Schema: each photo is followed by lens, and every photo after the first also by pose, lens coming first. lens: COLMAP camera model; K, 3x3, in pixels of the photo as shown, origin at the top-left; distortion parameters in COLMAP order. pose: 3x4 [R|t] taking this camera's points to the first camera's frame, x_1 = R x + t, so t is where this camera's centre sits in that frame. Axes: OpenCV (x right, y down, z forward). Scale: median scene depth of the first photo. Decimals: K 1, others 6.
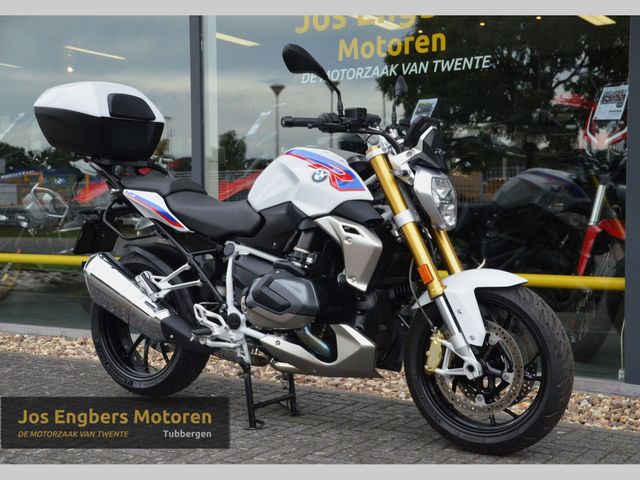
lens RADIAL K [[947.6, 0, 348.8], [0, 947.6, 241.7], [0, 0, 1]] dist [0.111554, 0.483027]
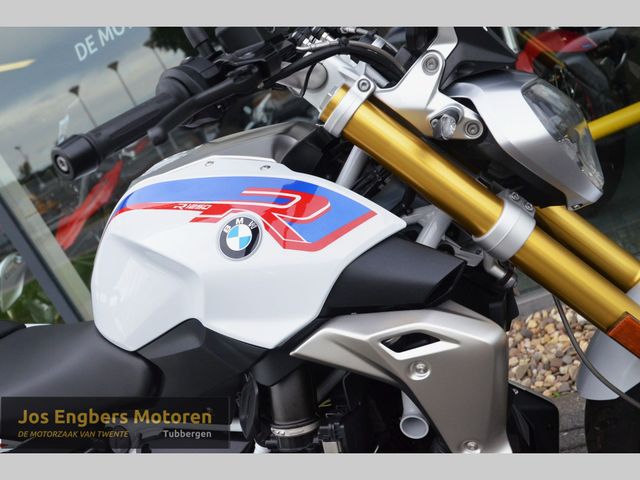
lens RADIAL K [[688.8, 0, 329.0], [0, 688.8, 251.8], [0, 0, 1]] dist [-0.003429, 0.013287]
pose [[0.859920, -0.497312, 0.114972, -0.034128], [0.469612, 0.859084, 0.203566, -0.100376], [-0.200006, -0.121058, 0.972287, 0.727869]]
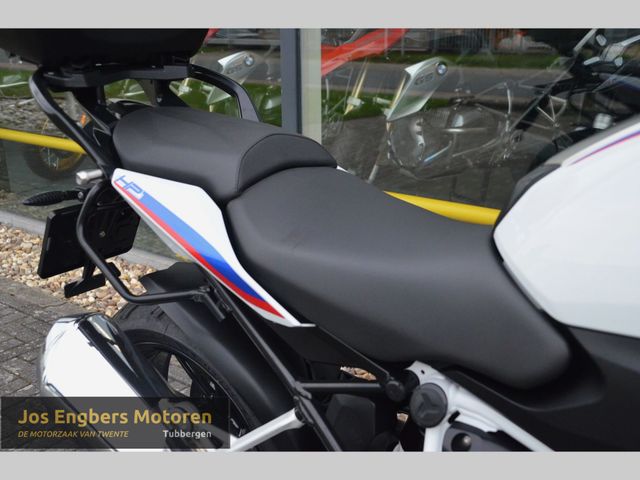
lens RADIAL K [[688.8, 0, 329.0], [0, 688.8, 251.8], [0, 0, 1]] dist [-0.003429, 0.013287]
pose [[0.996905, 0.026697, -0.073937, -0.156424], [-0.004984, 0.960140, 0.279477, -0.113208], [0.078451, -0.278243, 0.957301, 0.867765]]
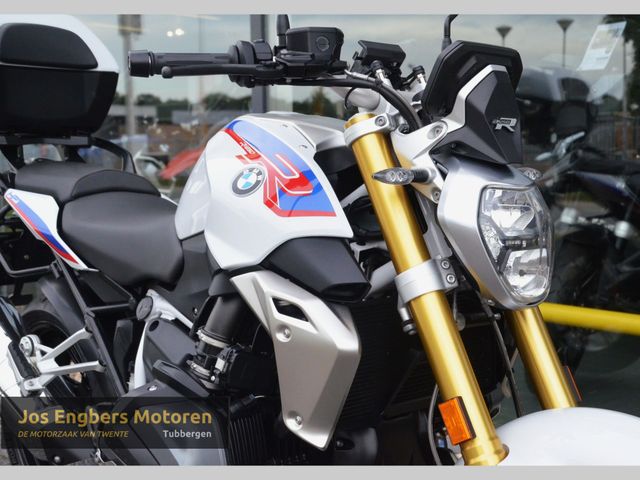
lens RADIAL K [[949.0, 0, 378.2], [0, 949.0, 240.4], [0, 0, 1]] dist [0.085474, 0.082202]
pose [[0.973779, 0.017030, -0.226858, 0.134052], [-0.005489, 0.998663, 0.051405, -0.063554], [0.227430, -0.048812, 0.972570, 0.557585]]
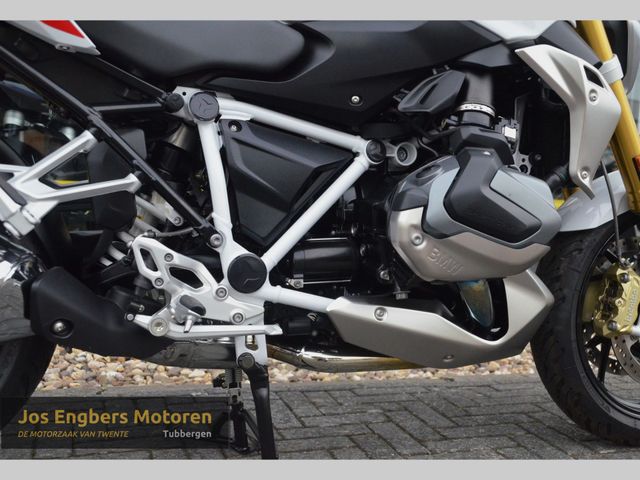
lens RADIAL K [[769.0, 0, 322.7], [0, 769.0, 239.1], [0, 0, 1]] dist [0.013201, 0.060854]
pose [[0.628891, -0.030604, 0.776891, -0.393771], [-0.016200, 0.998492, 0.052447, 0.052846], [-0.777325, -0.045569, 0.627447, 0.810208]]
